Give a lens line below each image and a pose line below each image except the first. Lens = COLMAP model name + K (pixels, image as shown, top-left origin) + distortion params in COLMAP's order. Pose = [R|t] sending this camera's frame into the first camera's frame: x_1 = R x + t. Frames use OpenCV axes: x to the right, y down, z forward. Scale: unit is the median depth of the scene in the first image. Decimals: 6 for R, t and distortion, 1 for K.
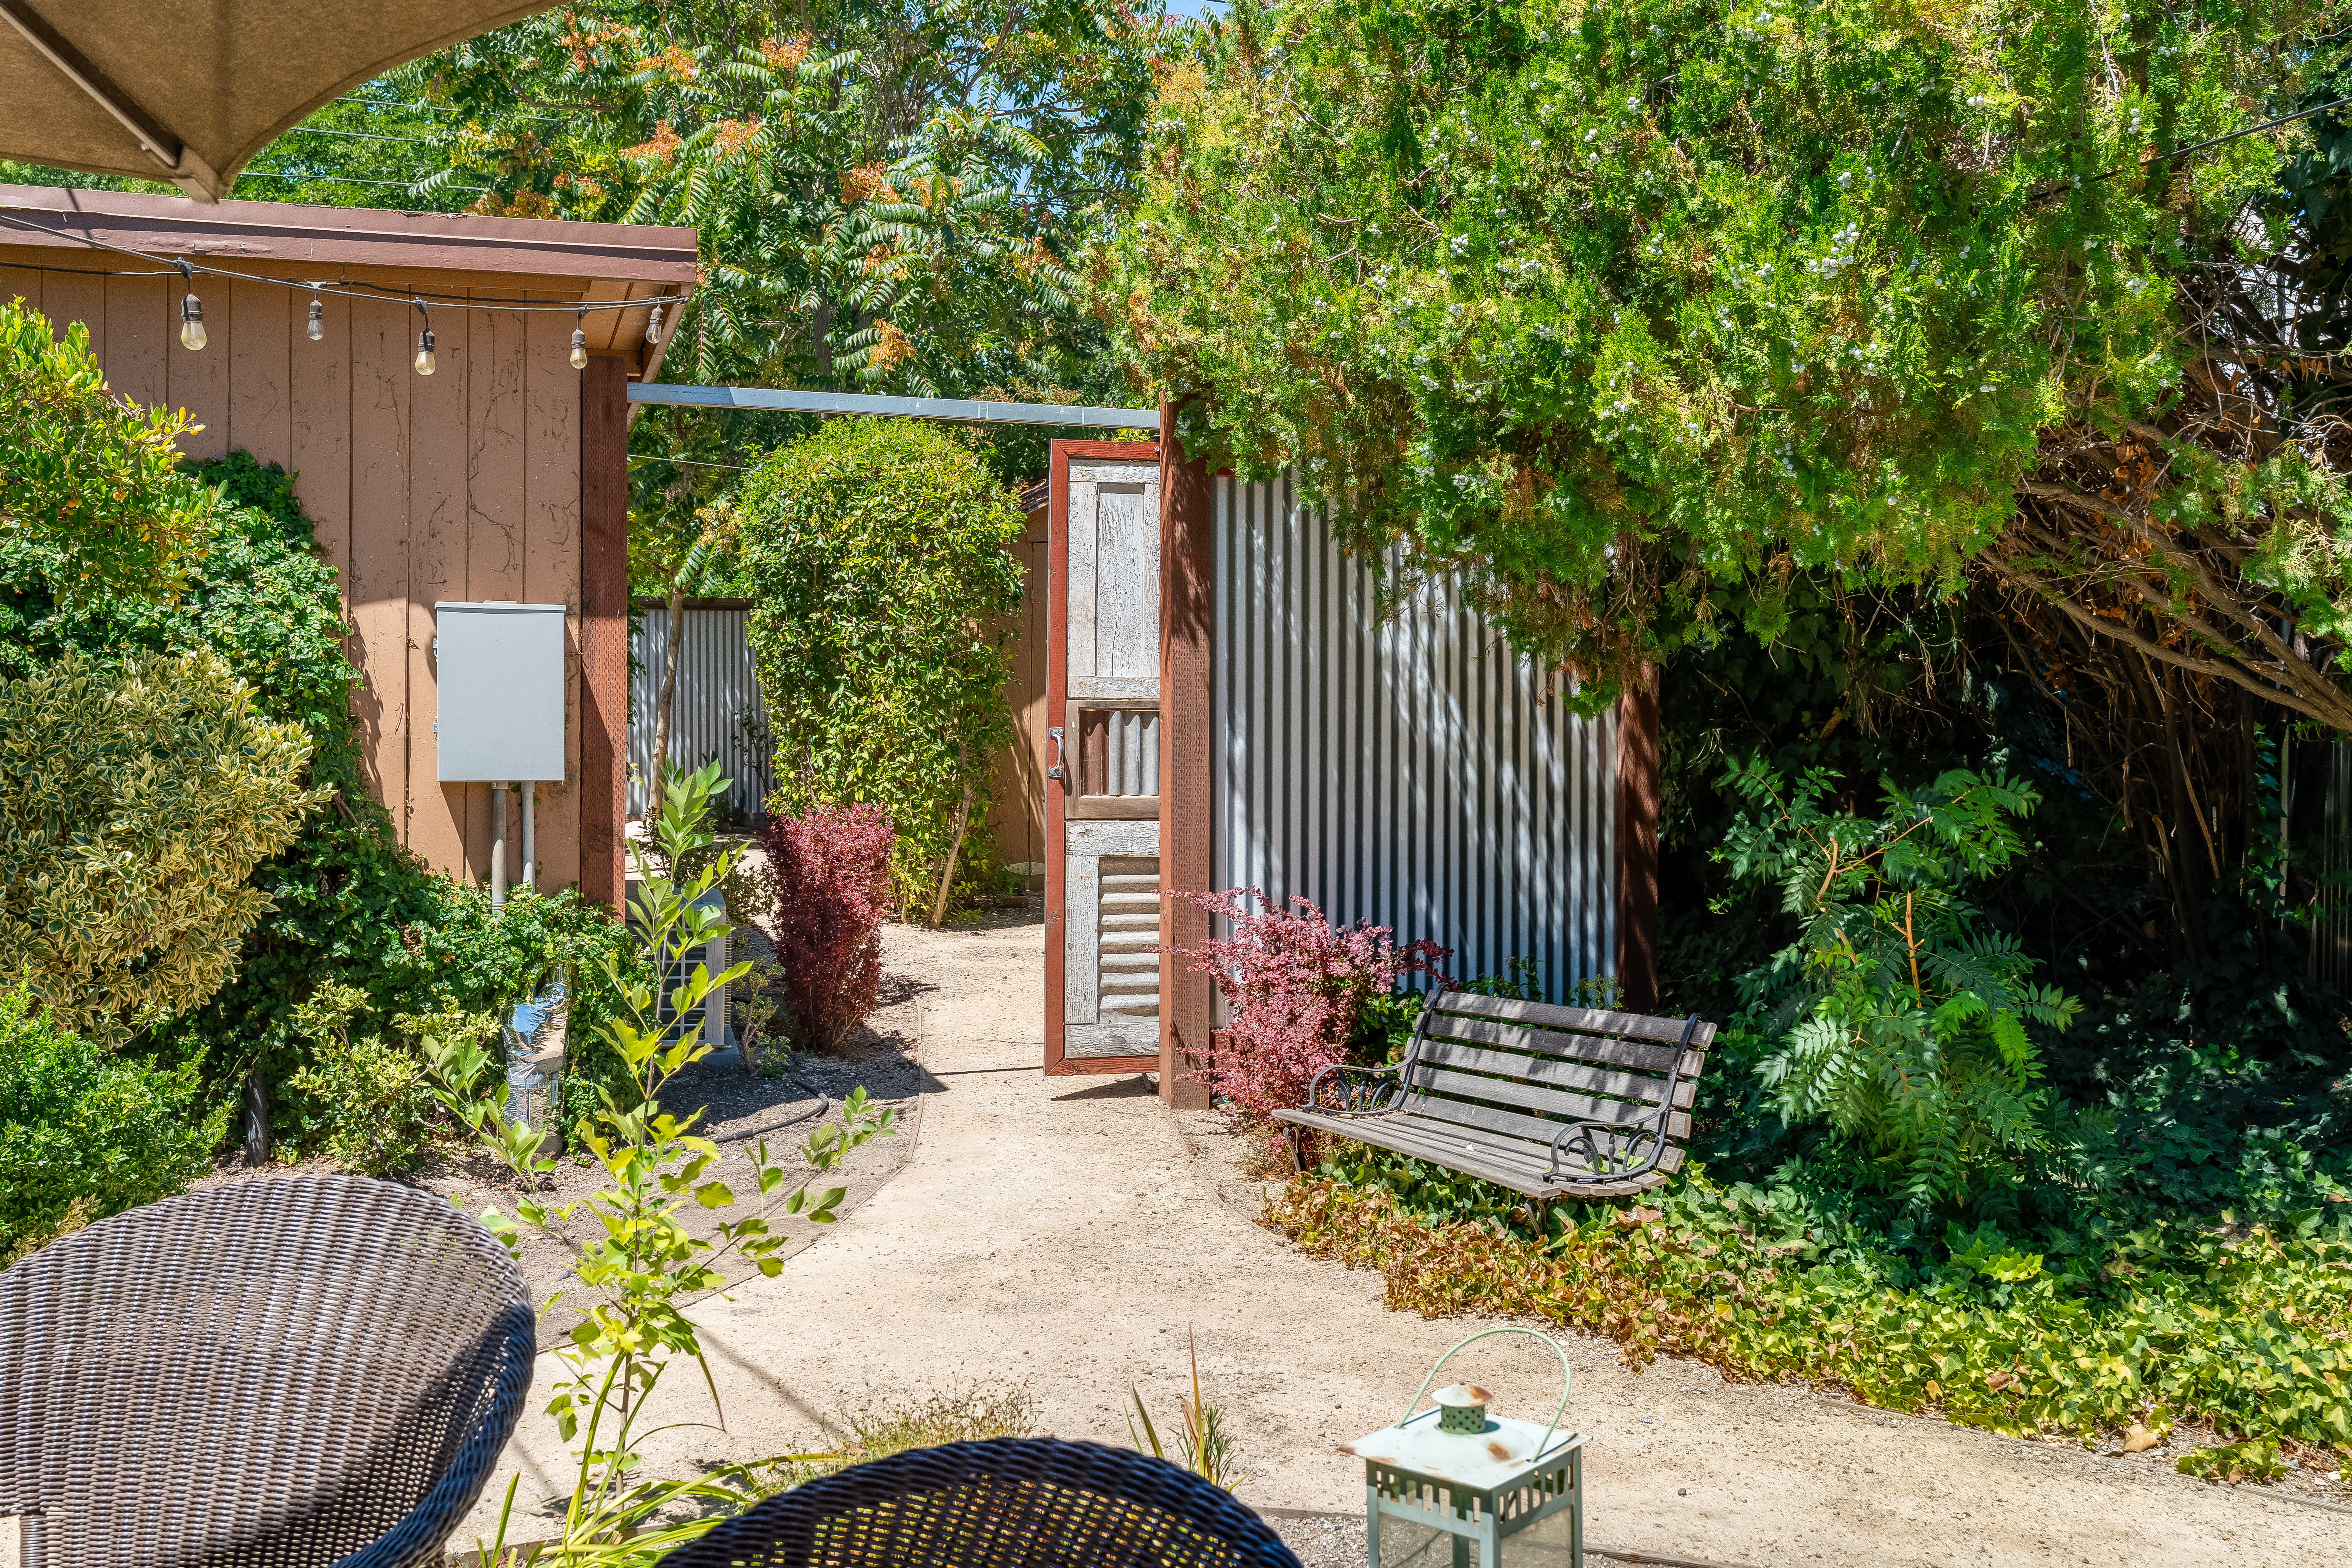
lens RADIAL K [[2381.4, 0, 1172.0], [0, 2381.4, 781.1], [0, 0, 1]] dist [0.025028, 0.000000]
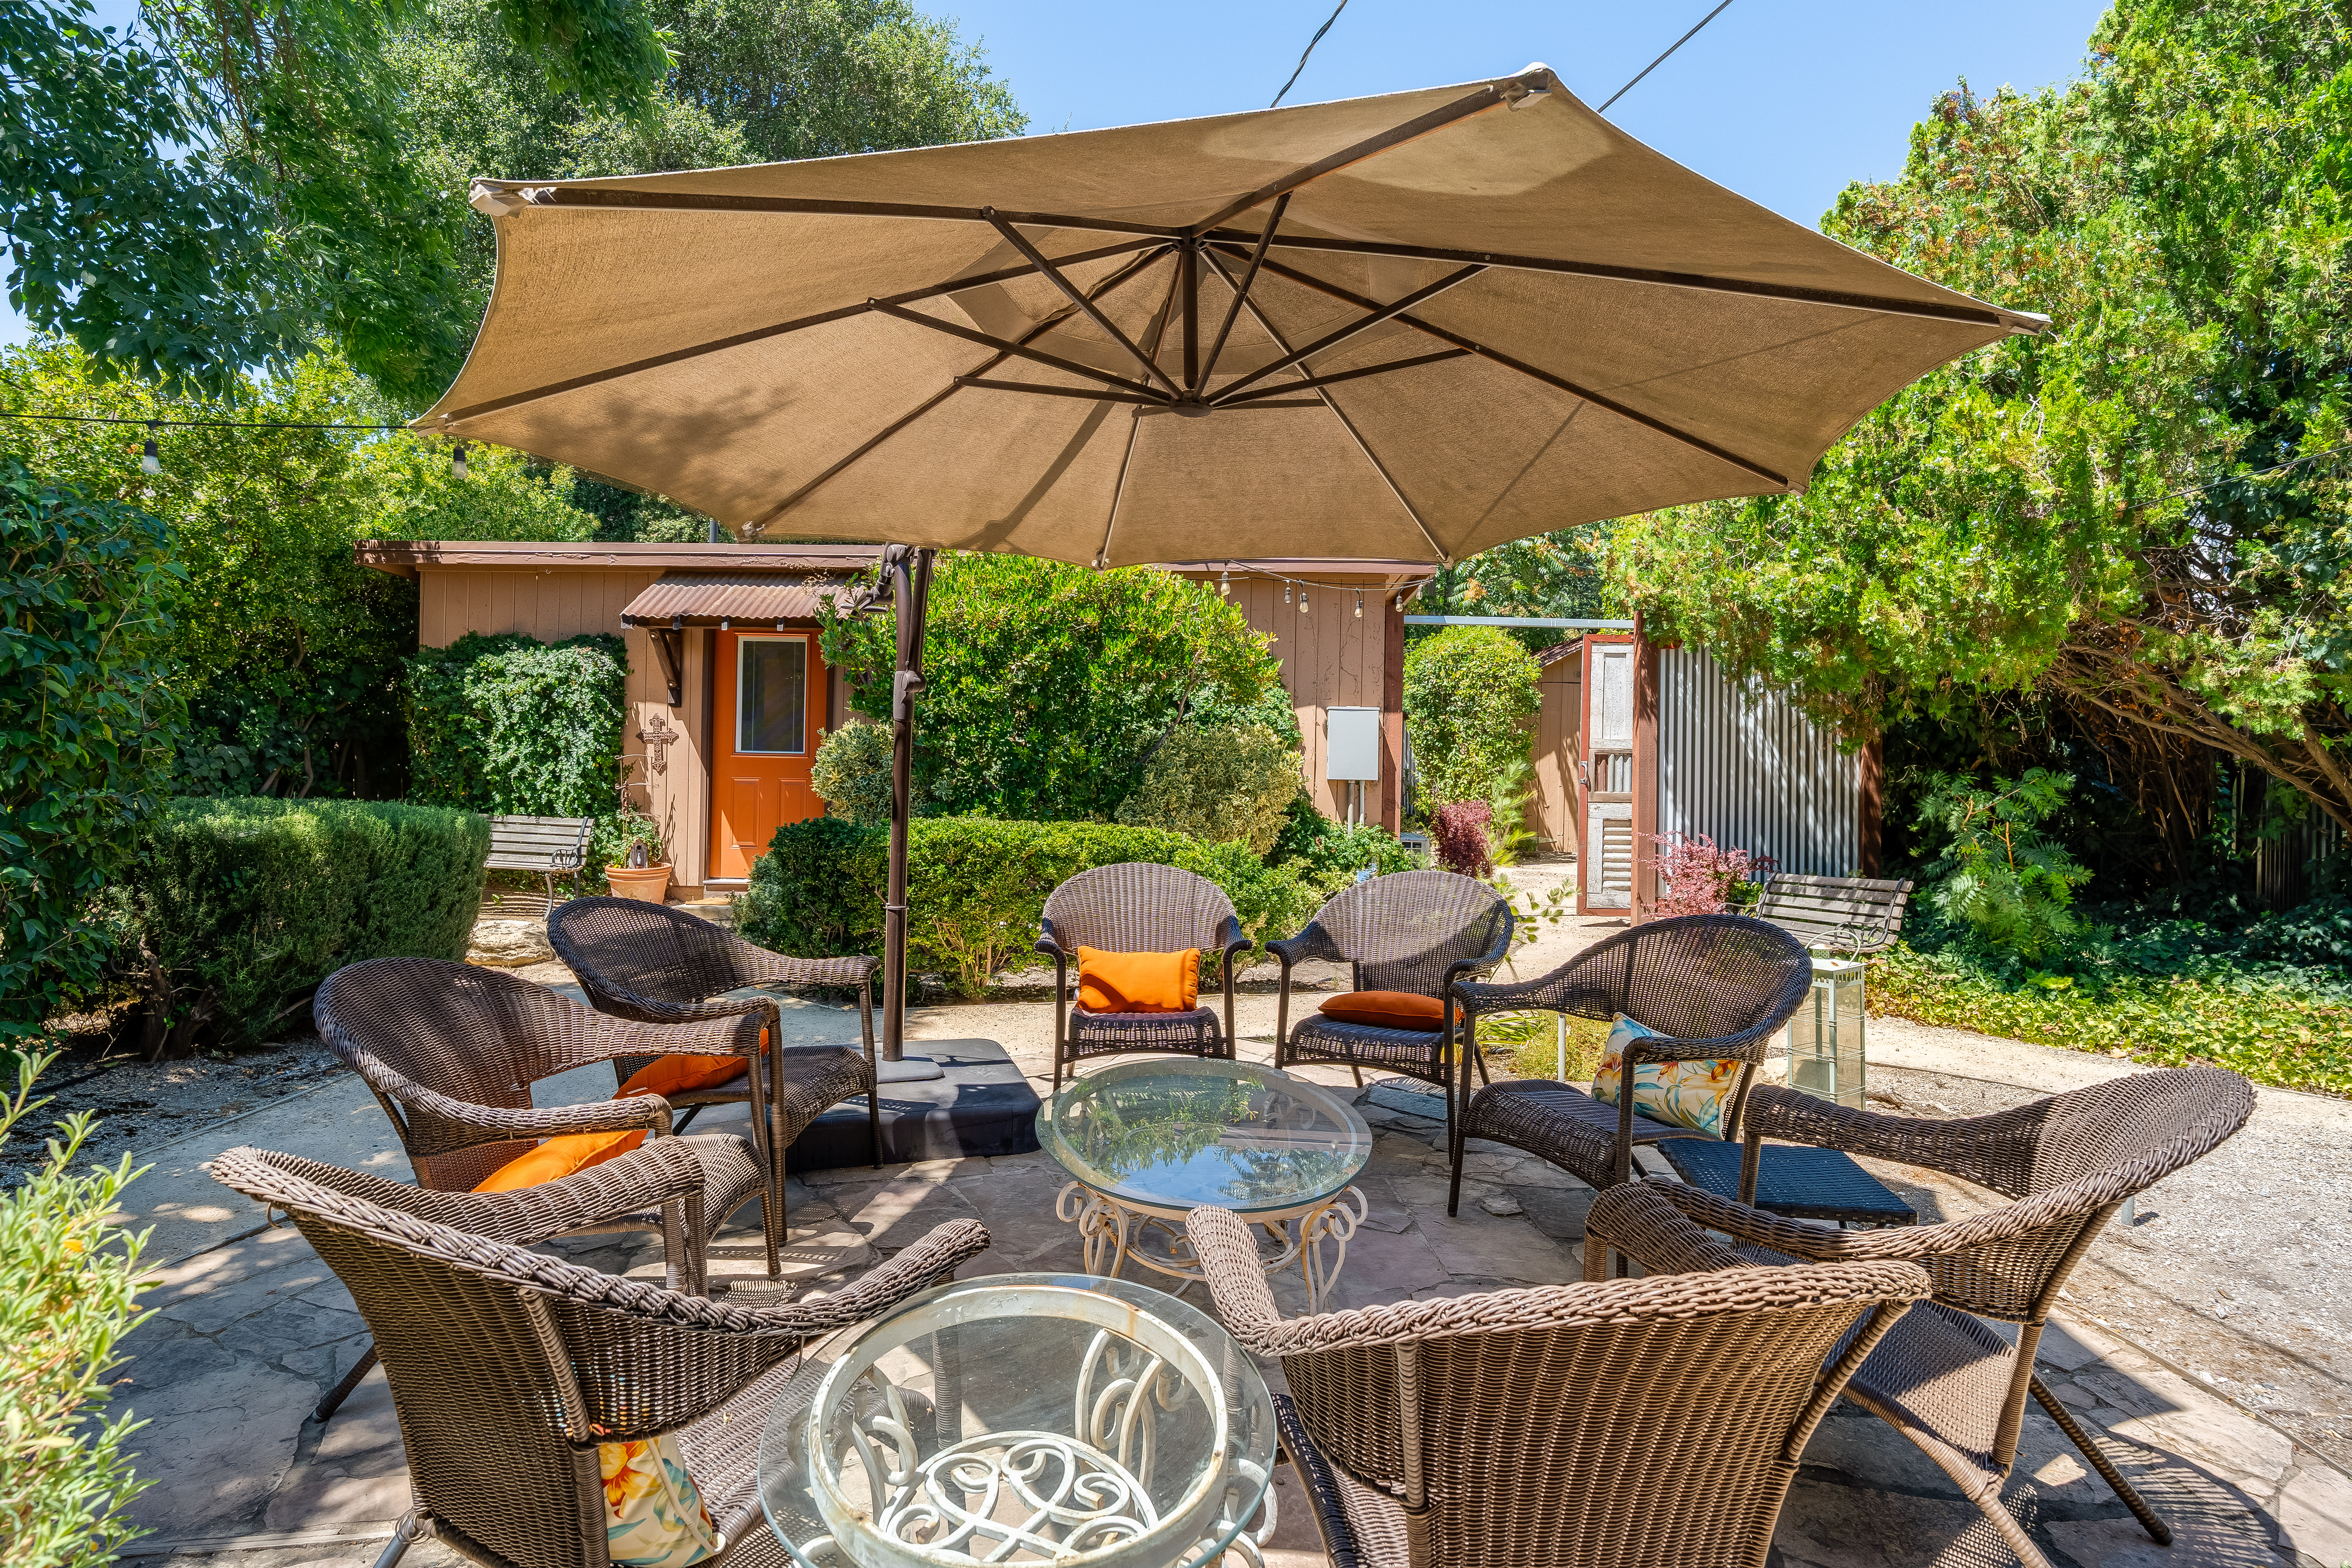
lens RADIAL K [[1250.2, 0, 1174.0], [0, 1250.2, 782.9], [0, 0, 1]] dist [-0.001919, 0.002040]
pose [[0.953182, 0.010727, -0.302208, -0.074157], [-0.017800, 0.999628, -0.020660, 0.036551], [0.301874, 0.025072, 0.953018, -0.308662]]
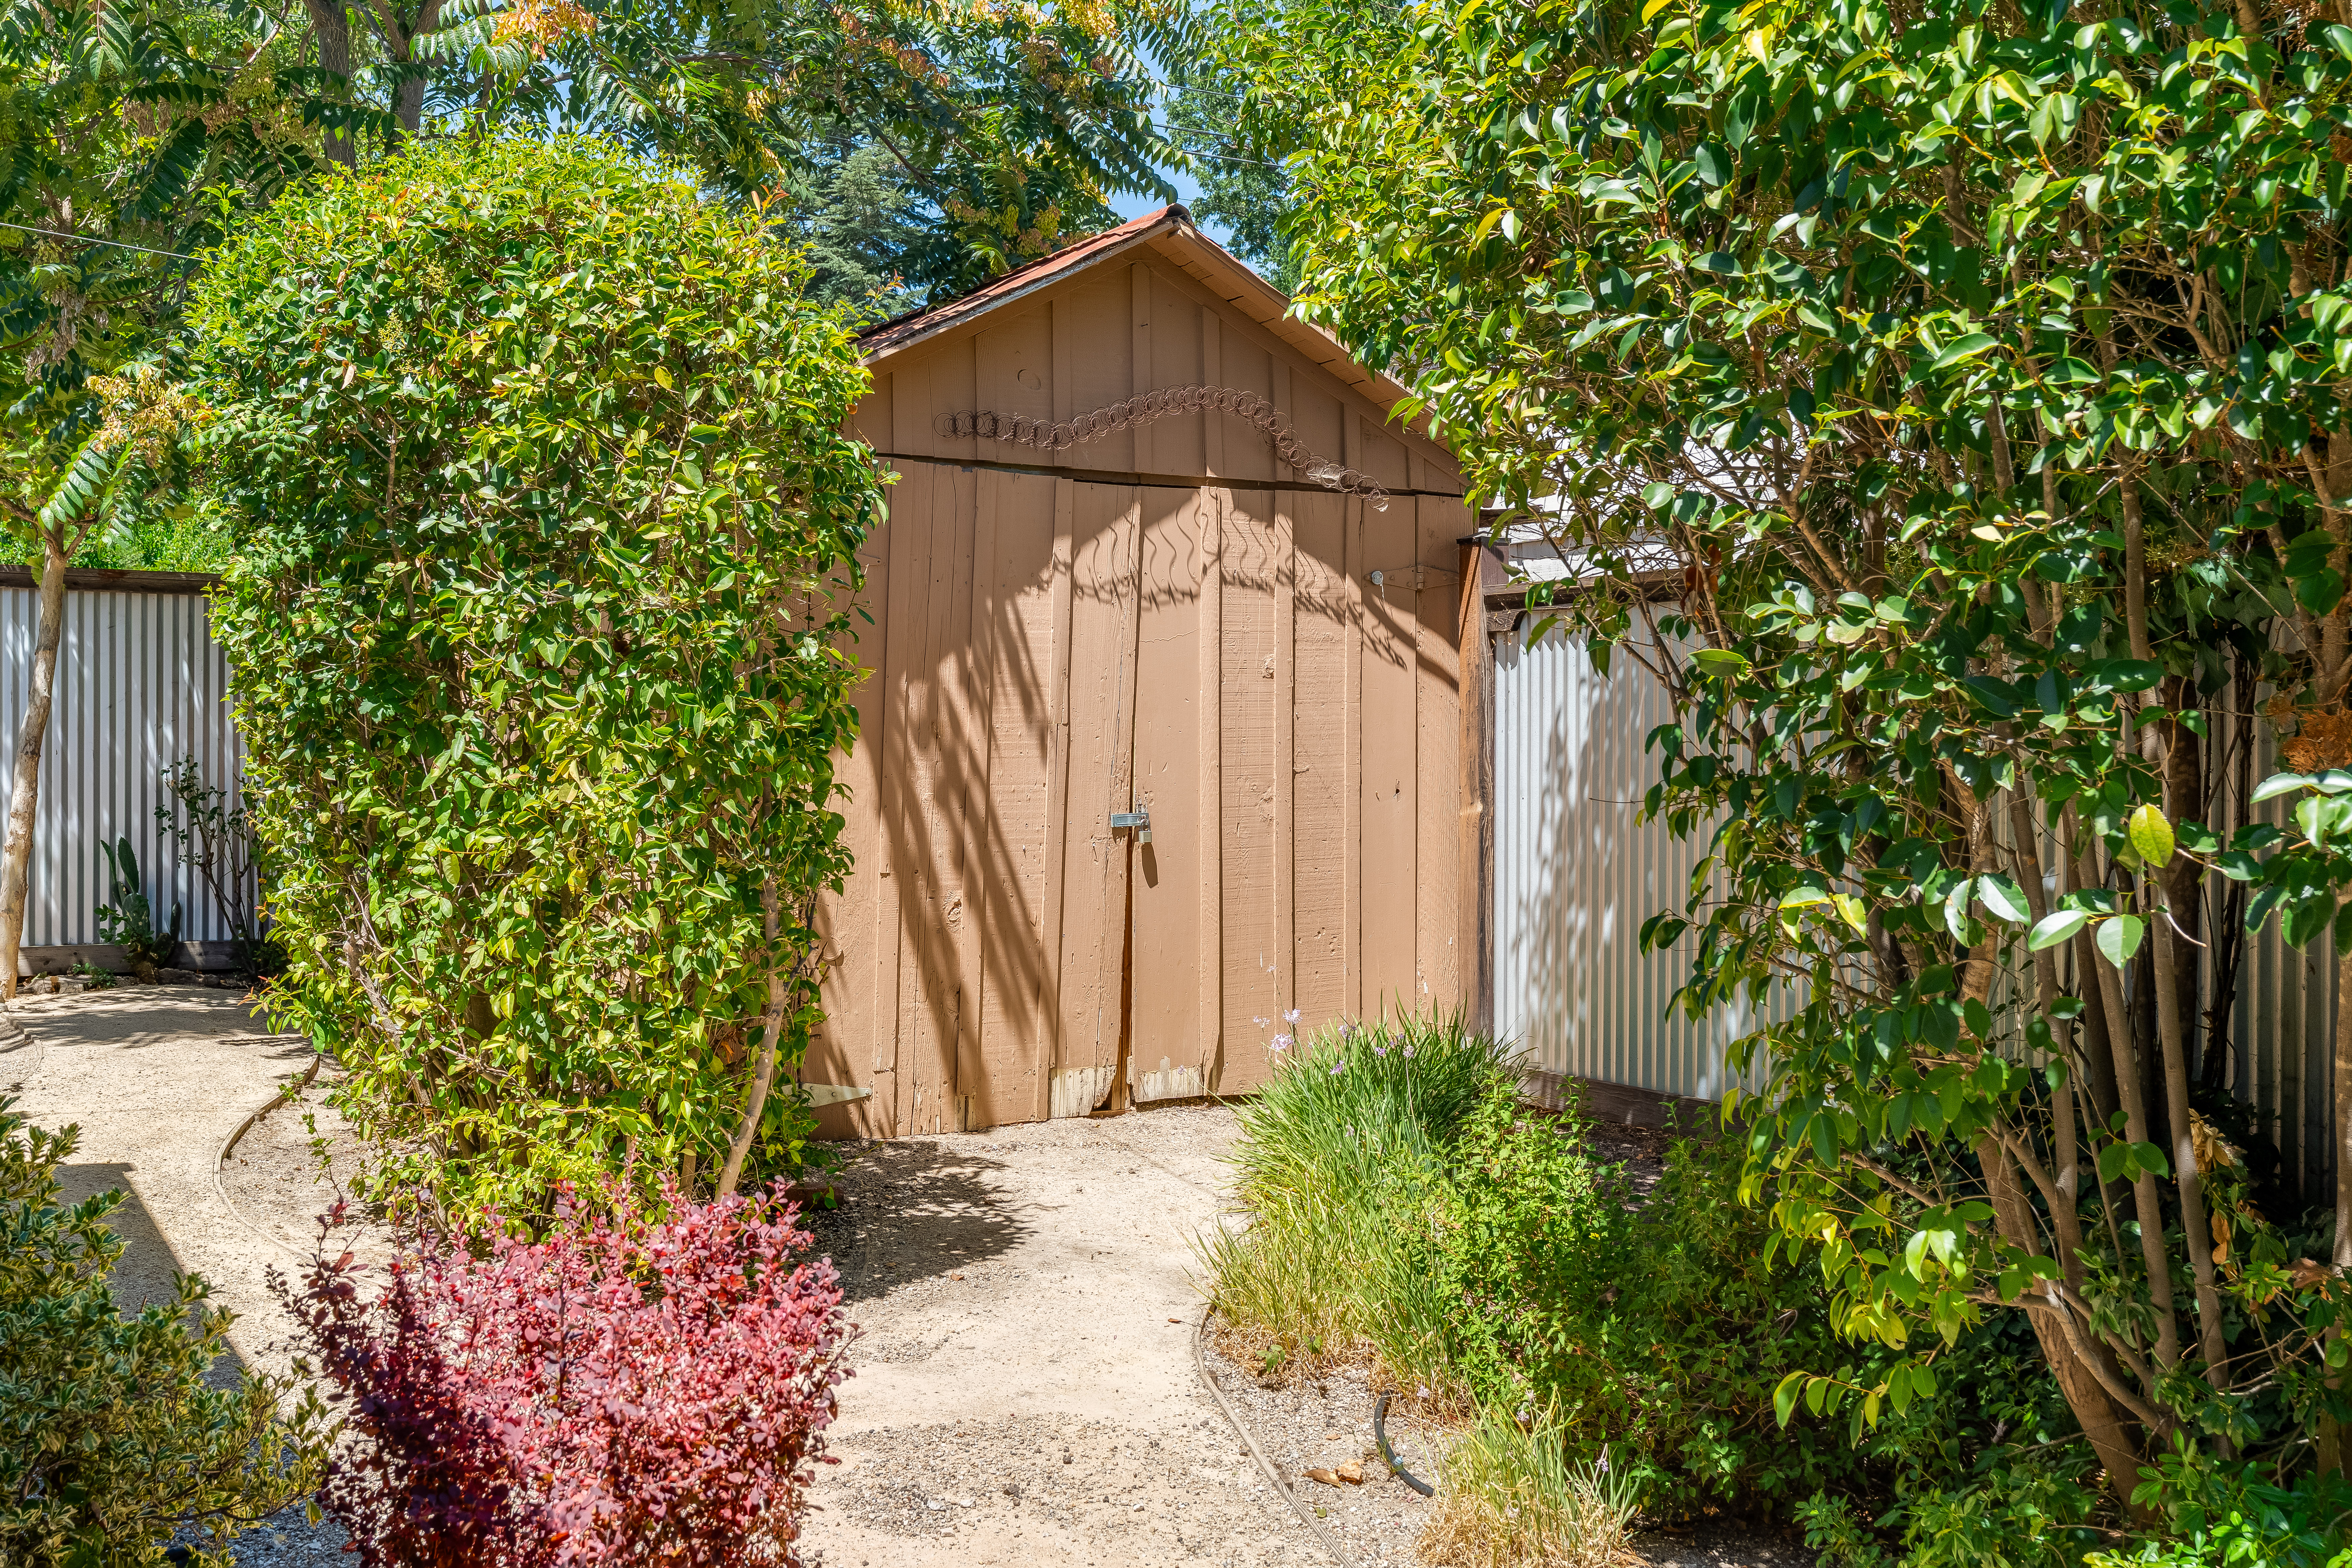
lens RADIAL K [[2381.4, 0, 1186.2], [0, 2381.4, 775.7], [0, 0, 1]] dist [0.025028, 0.000000]
pose [[0.973956, 0.003861, 0.226706, -0.216770], [-0.000489, 0.999888, -0.014926, -0.054507], [-0.226738, 0.014426, 0.973849, 1.123448]]
